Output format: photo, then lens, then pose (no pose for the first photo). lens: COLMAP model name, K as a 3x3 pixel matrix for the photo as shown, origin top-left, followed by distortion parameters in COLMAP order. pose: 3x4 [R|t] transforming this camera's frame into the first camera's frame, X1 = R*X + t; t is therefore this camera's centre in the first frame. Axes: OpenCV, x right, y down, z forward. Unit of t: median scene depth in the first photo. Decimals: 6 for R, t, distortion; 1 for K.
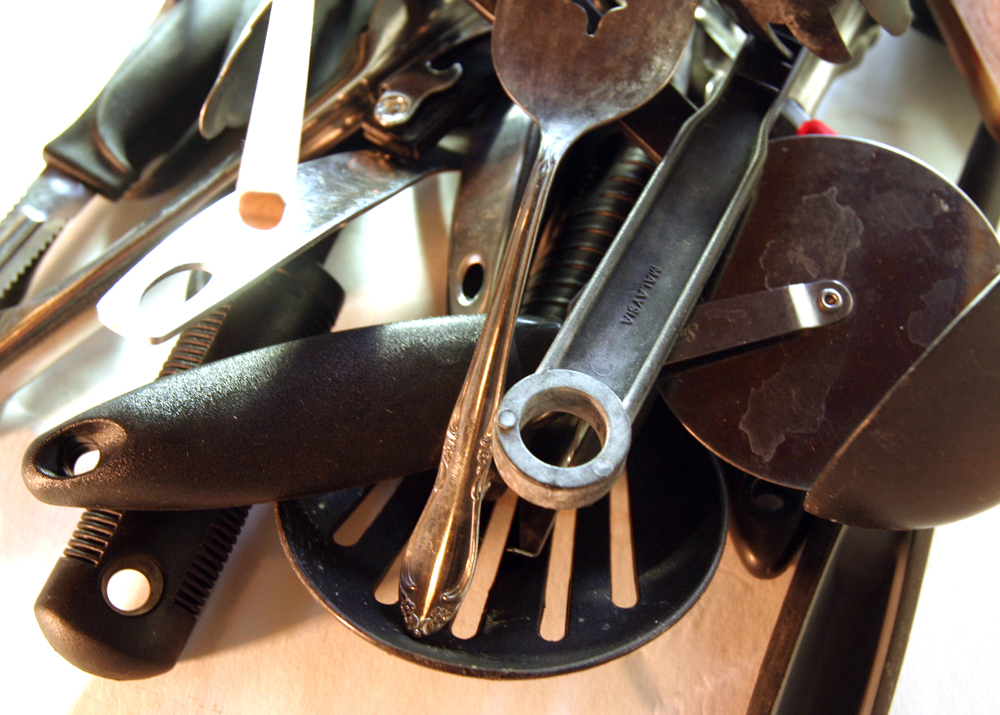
lens RADIAL K [[1065.4, 0, 491.6], [0, 1065.4, 352.9], [0, 0, 1]] dist [-0.061535, 0.000000]
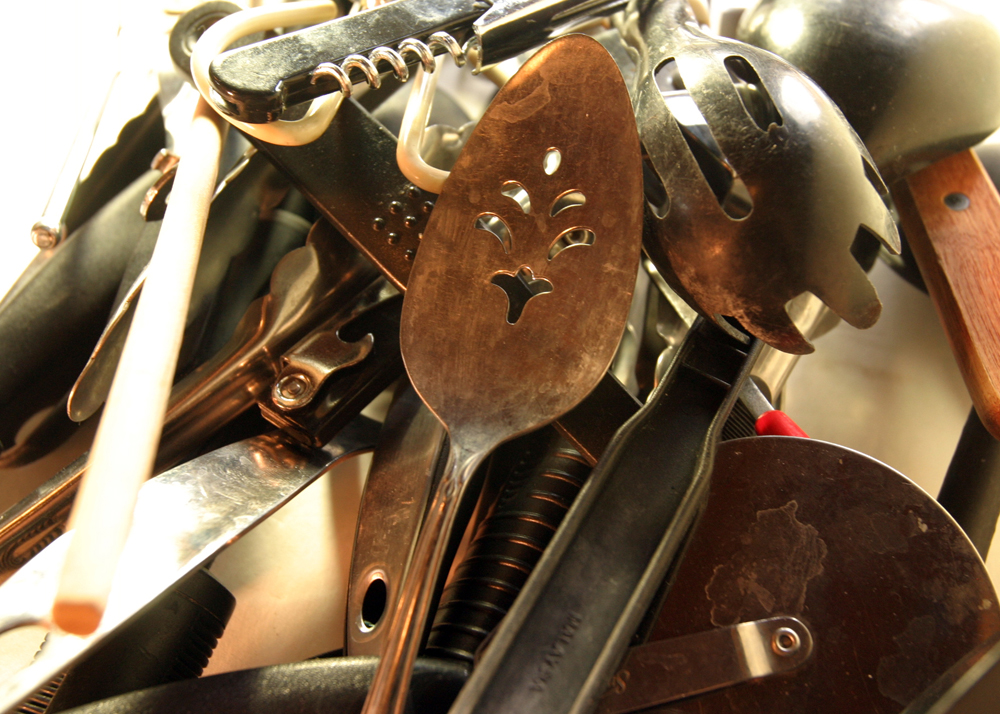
lens RADIAL K [[1182.1, 0, 508.7], [0, 1182.1, 361.6], [0, 0, 1]] dist [-0.043154, 0.000000]
pose [[0.999944, 0.010606, -0.000544, 0.092815], [-0.010615, 0.996477, -0.083187, -0.190979], [-0.000340, 0.083188, 0.996534, 0.034653]]
